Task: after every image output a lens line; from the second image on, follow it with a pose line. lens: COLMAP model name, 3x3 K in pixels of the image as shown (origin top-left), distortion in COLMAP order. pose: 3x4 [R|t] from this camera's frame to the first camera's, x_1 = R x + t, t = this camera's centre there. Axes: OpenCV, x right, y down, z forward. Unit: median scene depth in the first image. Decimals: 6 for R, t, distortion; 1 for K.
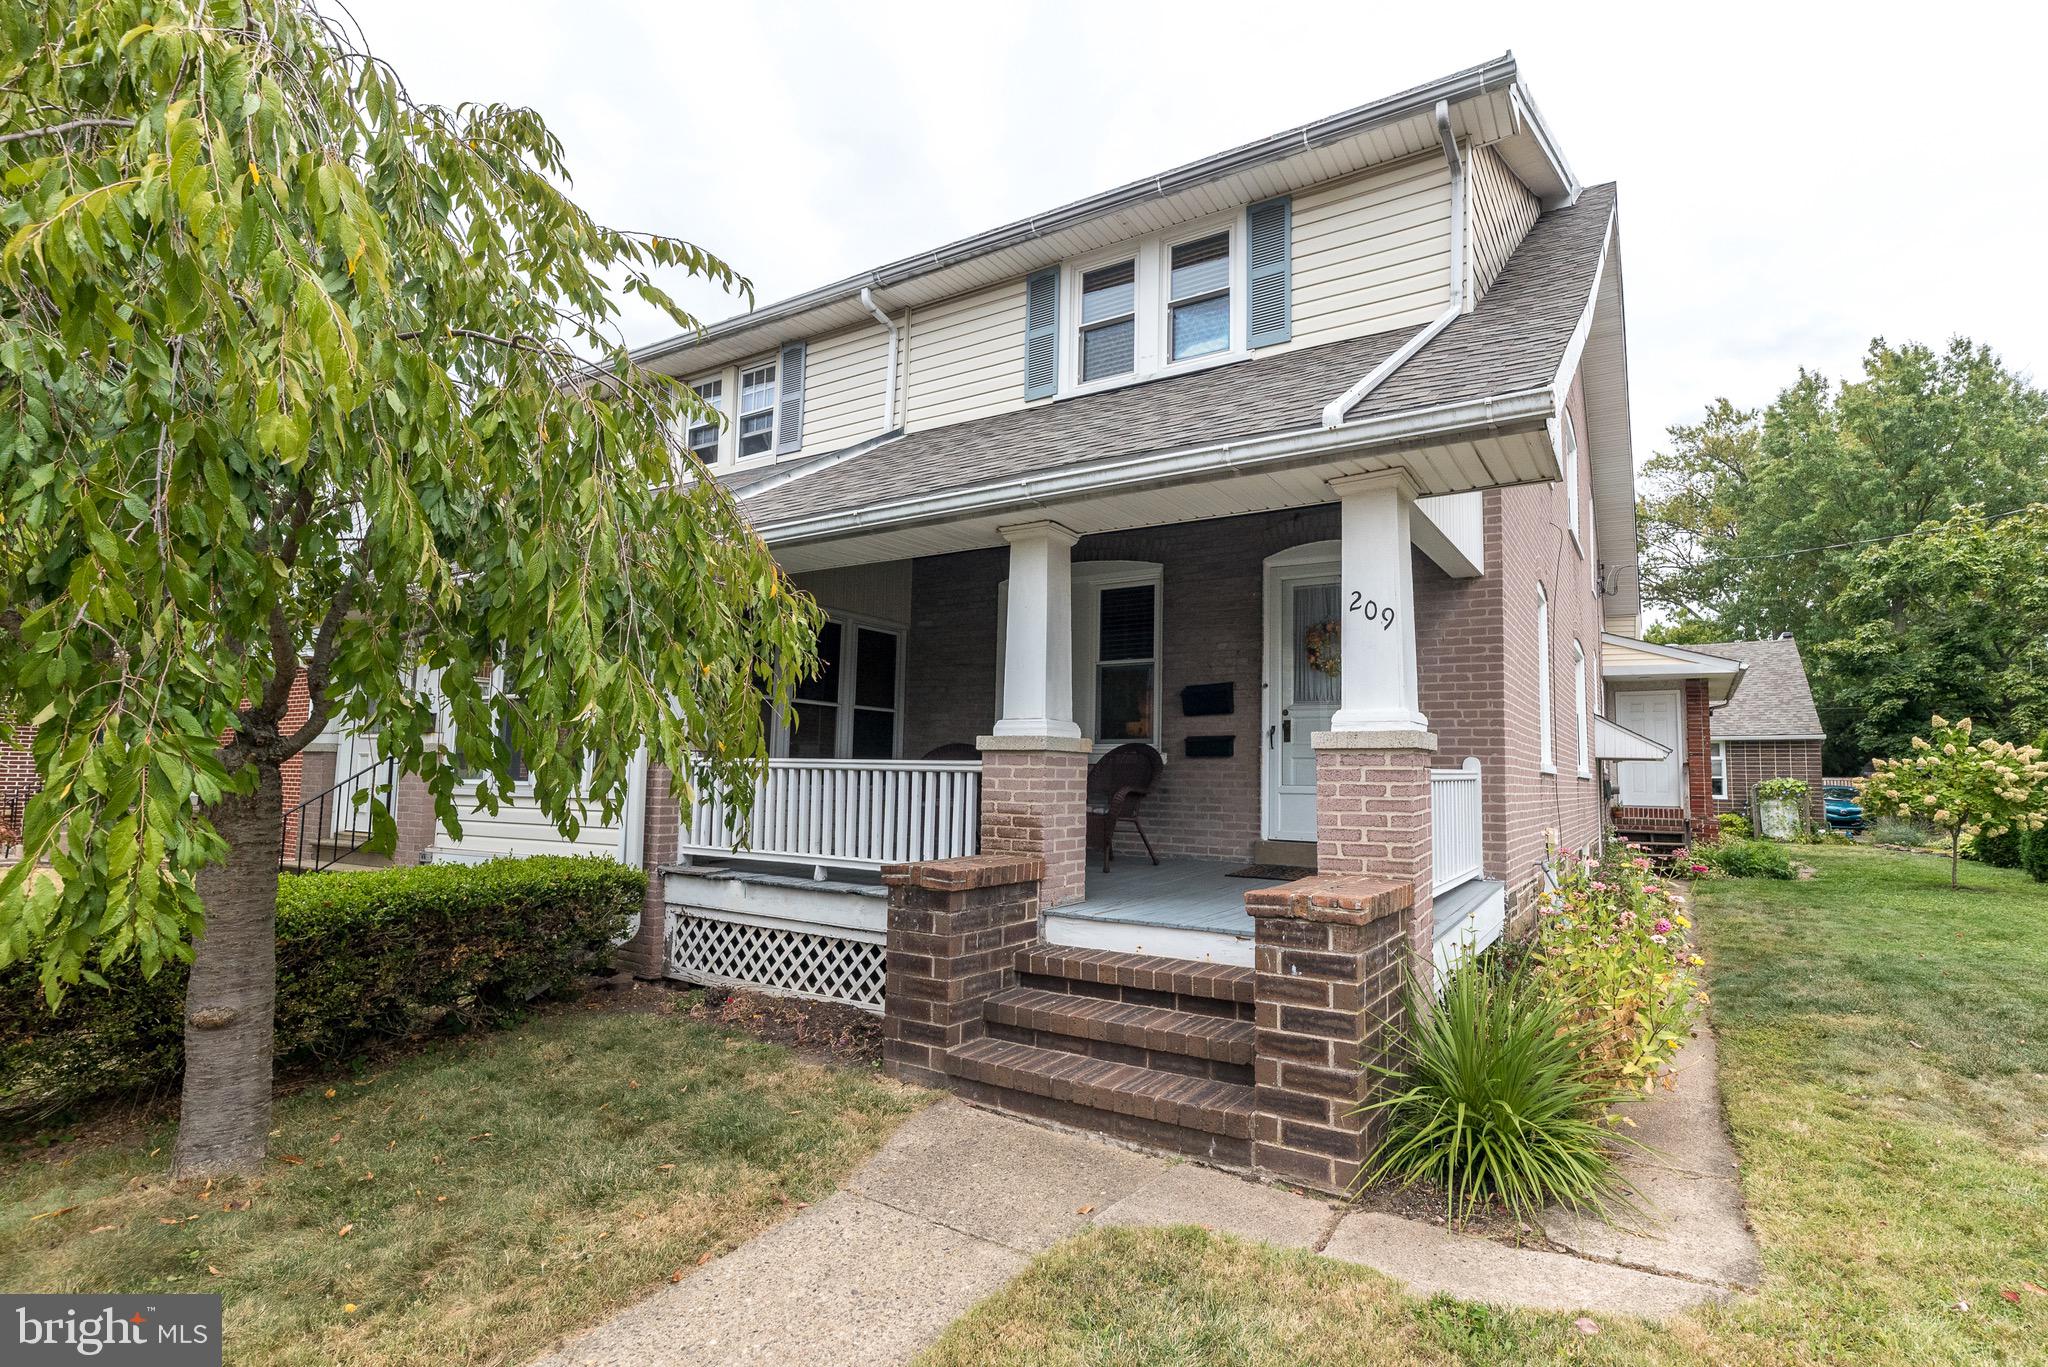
lens RADIAL K [[889.6, 0, 1024.5], [0, 889.6, 690.6], [0, 0, 1]] dist [0.012021, -0.000150]
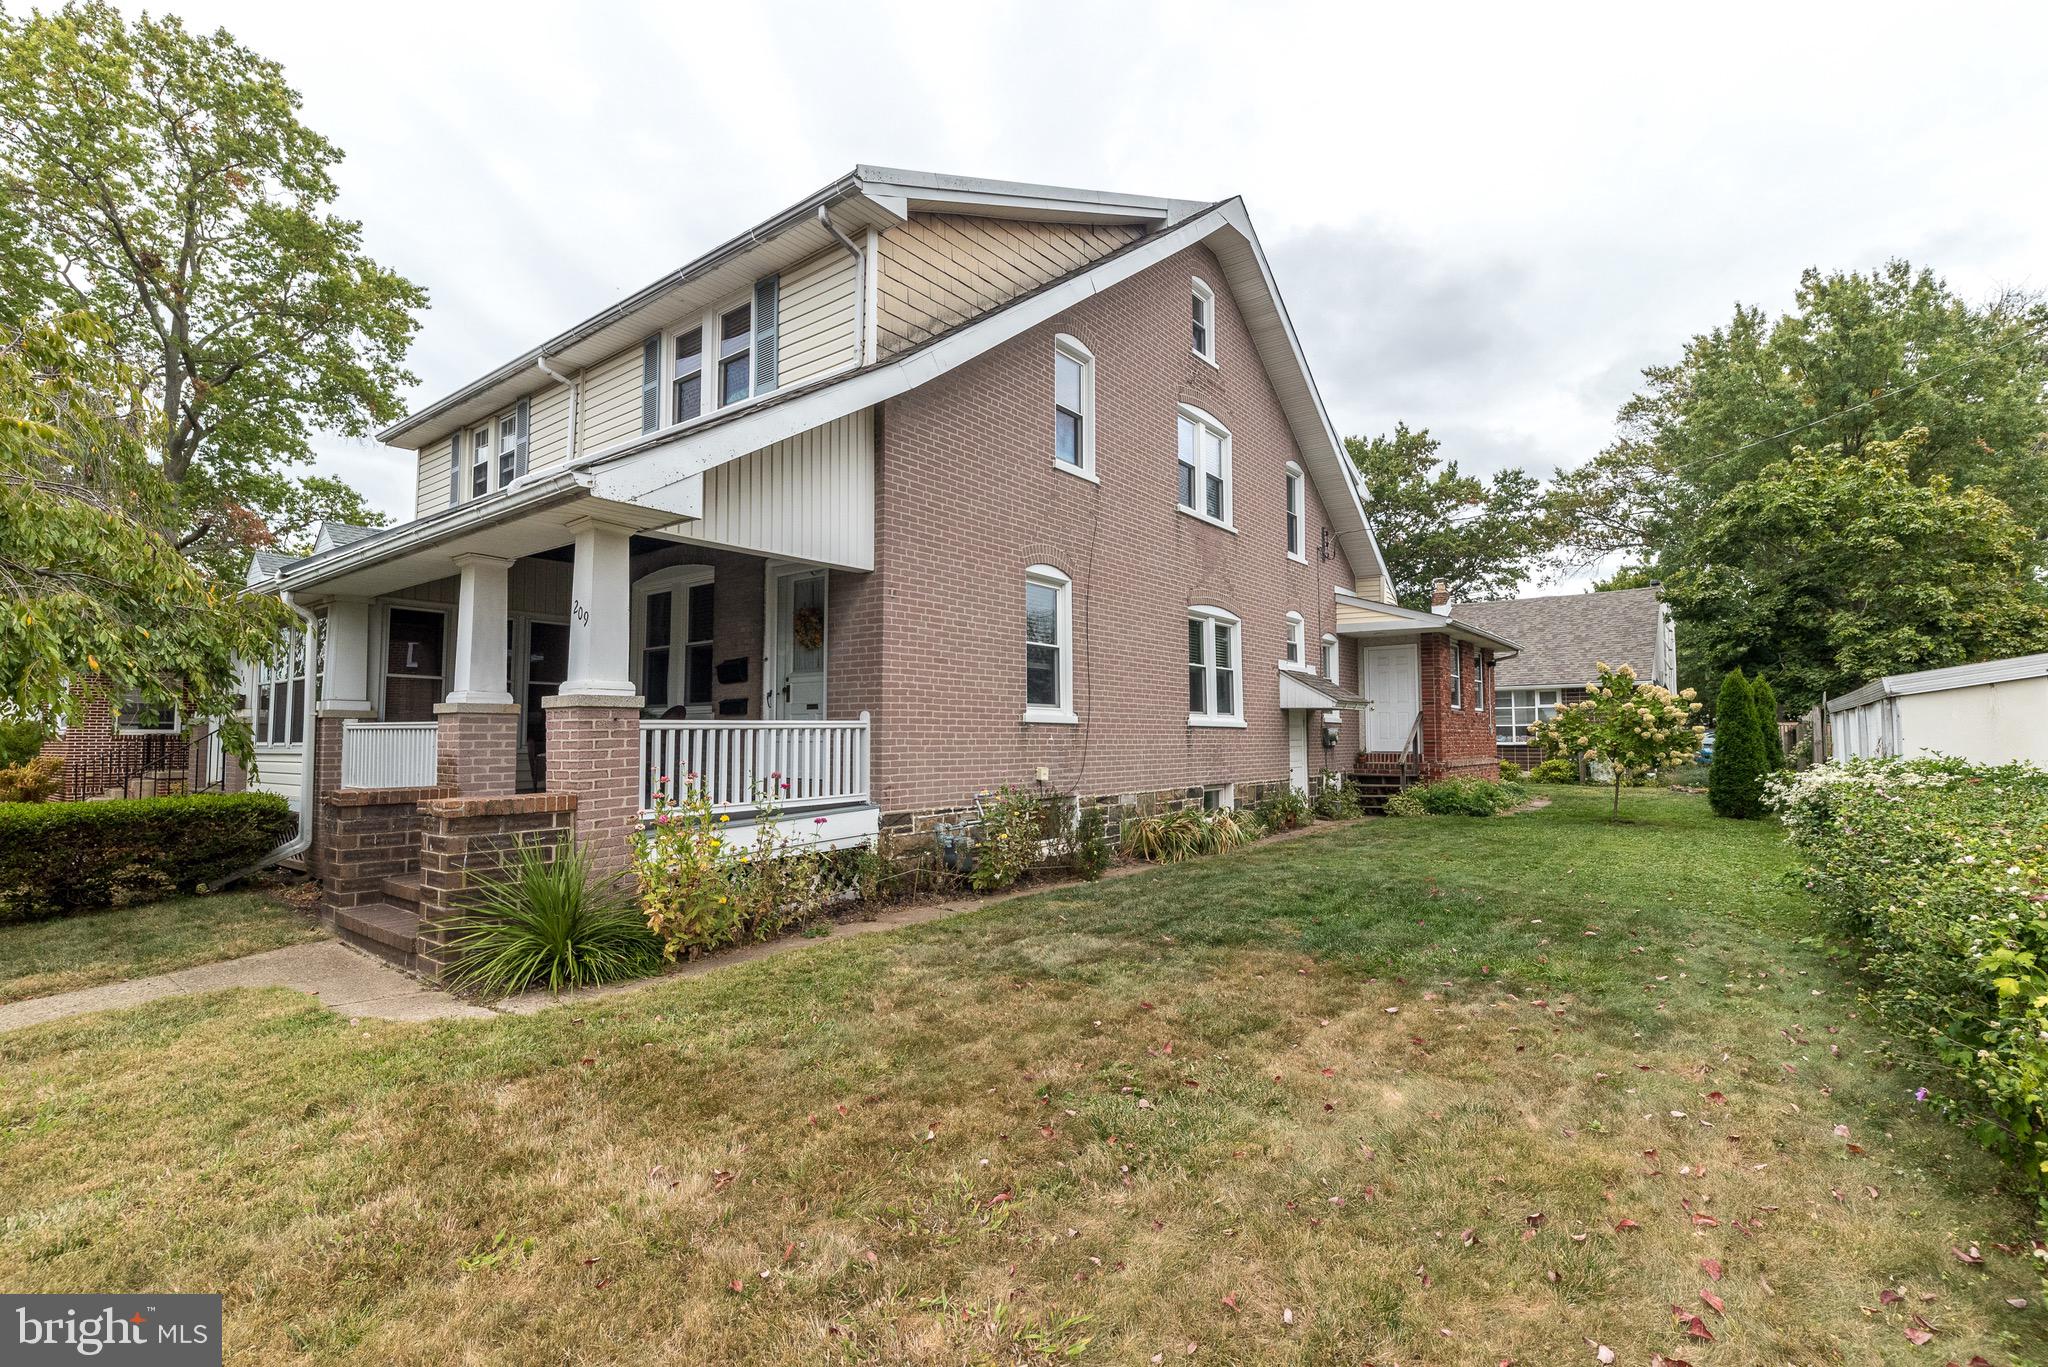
lens RADIAL K [[889.6, 0, 1097.0], [0, 889.6, 673.5], [0, 0, 1]] dist [0.012021, -0.000150]
pose [[0.990437, -0.025035, -0.135673, 0.716131], [0.028445, 0.999325, 0.023252, -0.000682], [0.134999, -0.026889, 0.990481, -0.172018]]
